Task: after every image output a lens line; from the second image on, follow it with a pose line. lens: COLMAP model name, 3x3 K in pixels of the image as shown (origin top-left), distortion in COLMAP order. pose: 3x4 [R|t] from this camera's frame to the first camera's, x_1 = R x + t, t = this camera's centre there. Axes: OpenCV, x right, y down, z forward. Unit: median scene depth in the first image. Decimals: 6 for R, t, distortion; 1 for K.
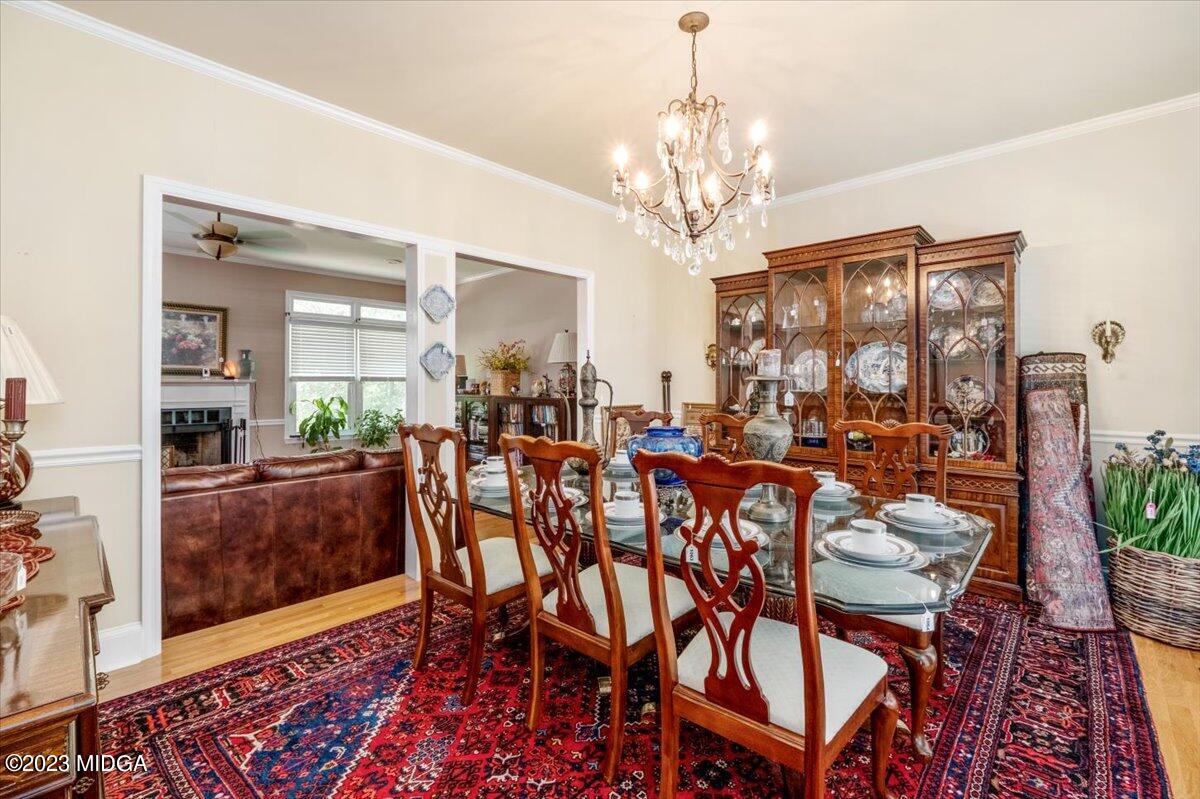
lens RADIAL K [[535.4, 0, 598.2], [0, 535.4, 378.7], [0, 0, 1]] dist [-0.000814, -0.000122]
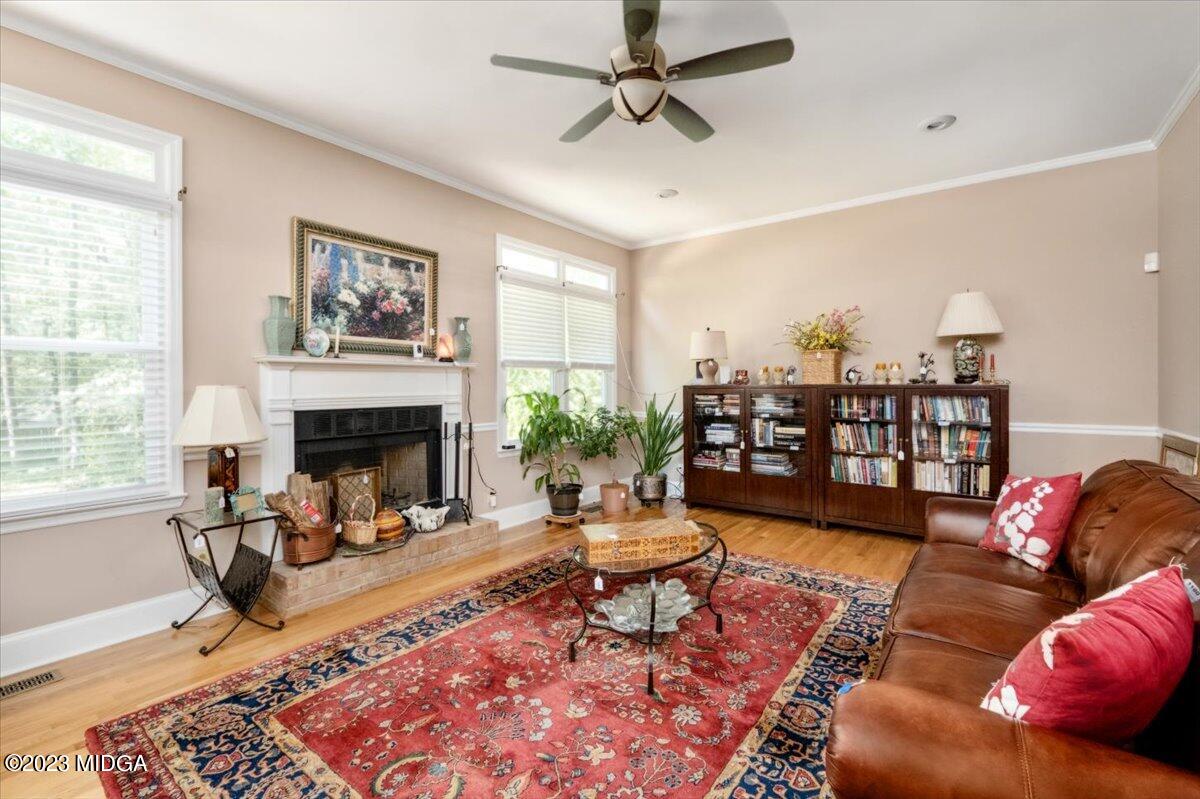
lens RADIAL K [[522.5, 0, 601.5], [0, 522.5, 388.6], [0, 0, 1]] dist [-0.000734, -0.000106]
pose [[0.993525, -0.007381, 0.113373, -1.221482], [0.005424, 0.999831, 0.017554, 0.049536], [-0.113483, -0.016825, 0.993397, 0.738922]]
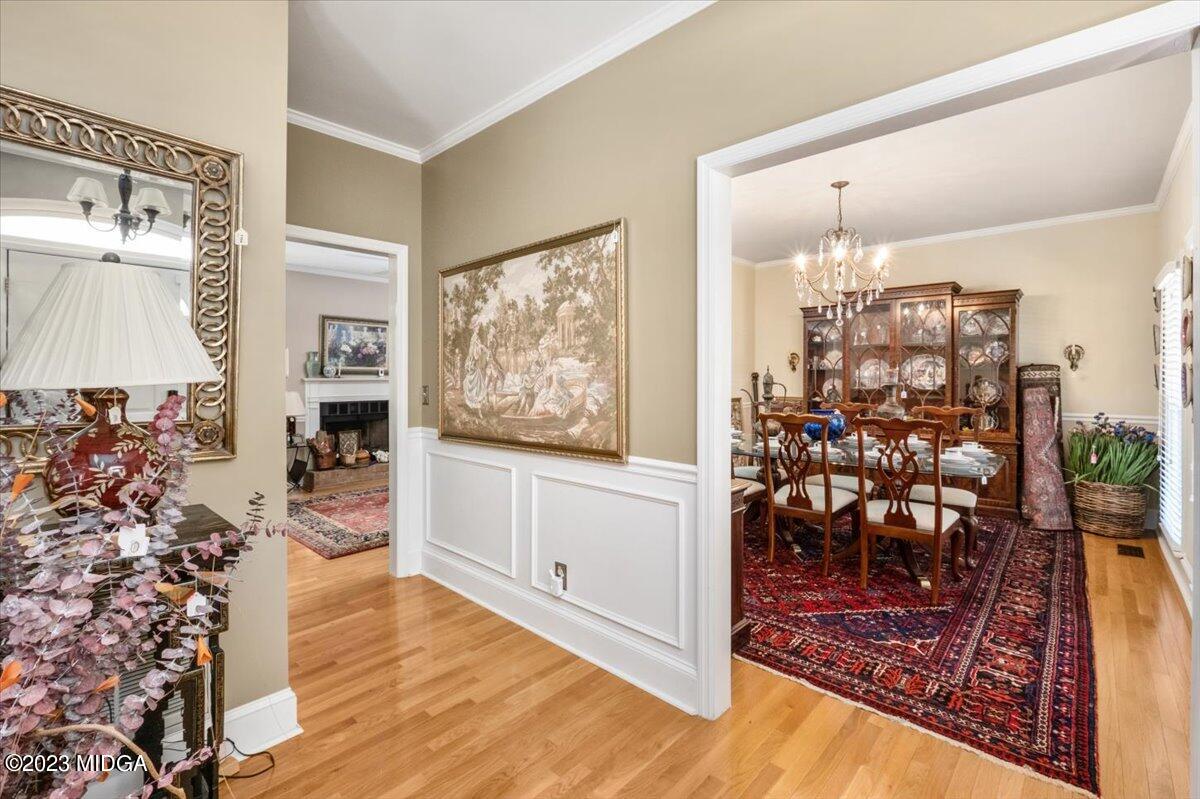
lens RADIAL K [[535.4, 0, 598.2], [0, 535.4, 378.7], [0, 0, 1]] dist [-0.000814, -0.000122]
pose [[0.999980, -0.000936, 0.006252, -0.468063], [0.000851, 0.999908, 0.013531, -0.029080], [-0.006264, -0.013526, 0.999889, -0.578344]]
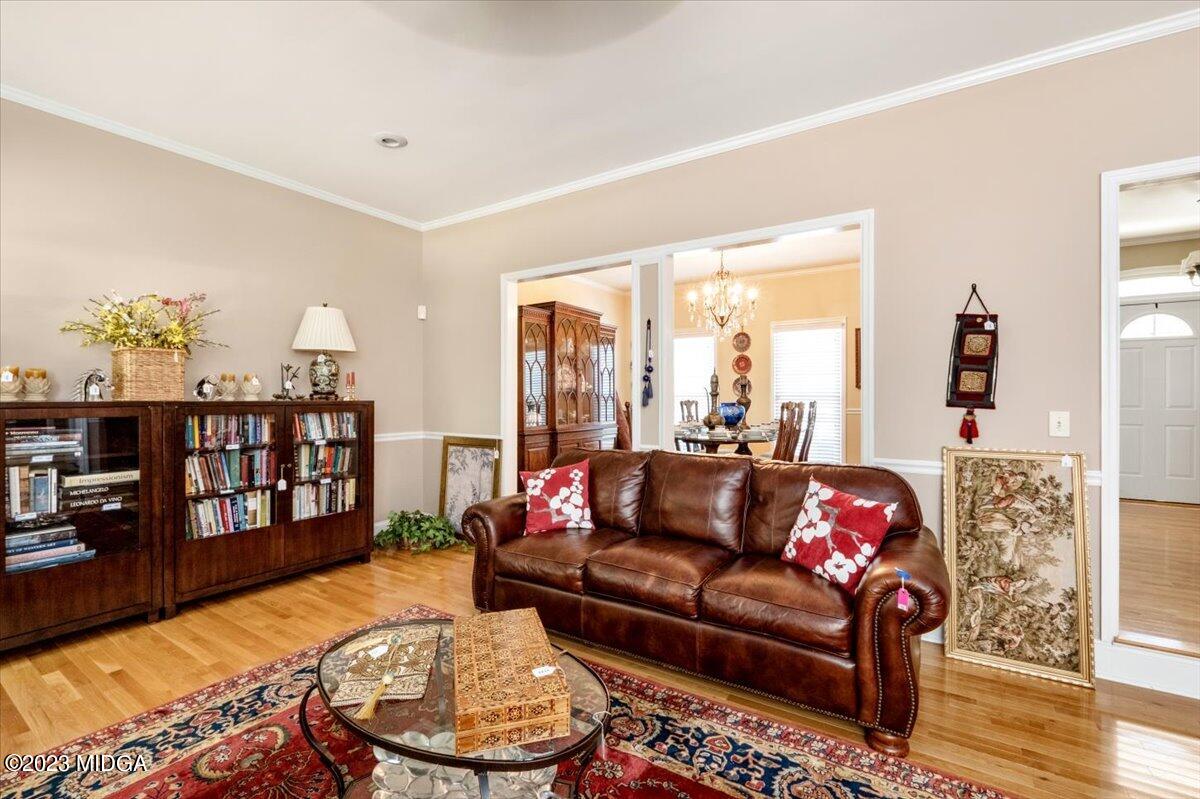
lens RADIAL K [[522.5, 0, 601.5], [0, 522.5, 388.6], [0, 0, 1]] dist [-0.000734, -0.000106]
pose [[-0.182372, 0.015351, 0.983110, -1.564527], [-0.010601, 0.999789, -0.017578, 0.052605], [-0.983173, -0.013627, -0.182170, 1.531905]]
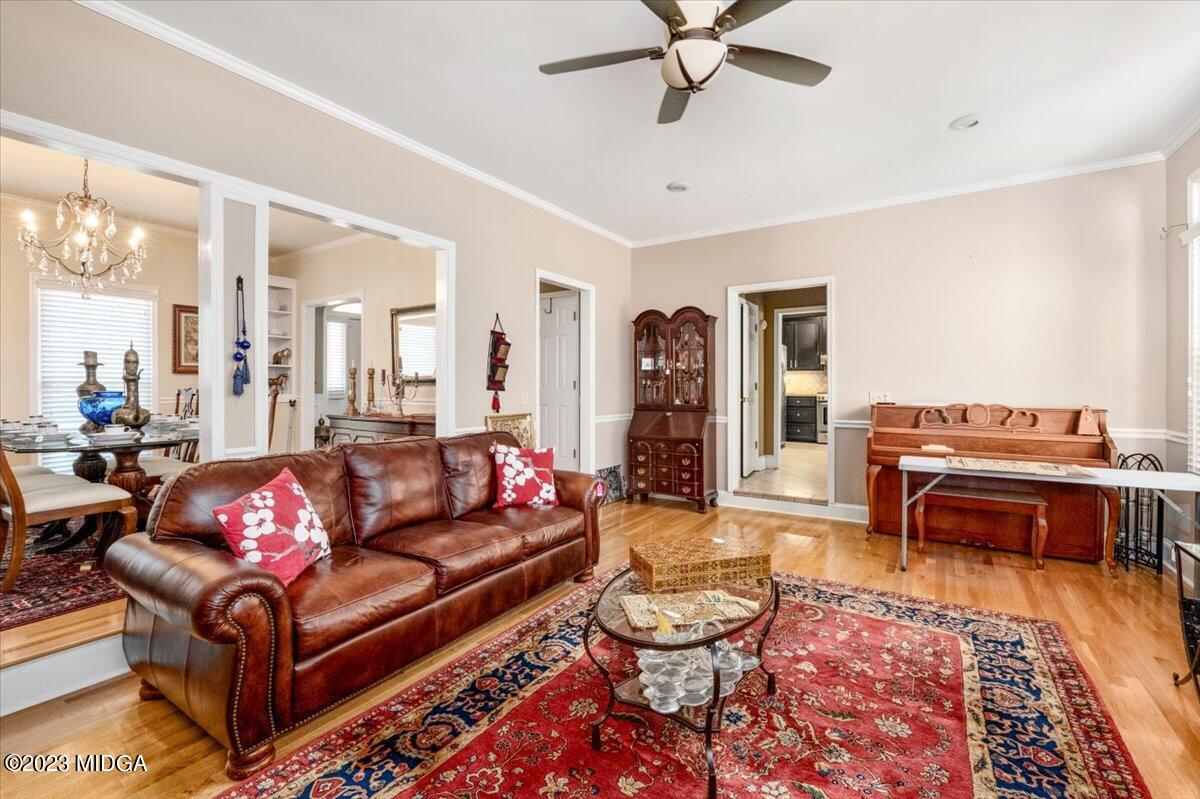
lens RADIAL K [[518.0, 0, 597.7], [0, 518.0, 387.8], [0, 0, 1]] dist [0.000594, -0.000238]
pose [[-0.984504, -0.000245, -0.175362, -0.818250], [0.000936, 0.999977, -0.006654, 0.065697], [0.175360, -0.006715, -0.984481, 2.196496]]
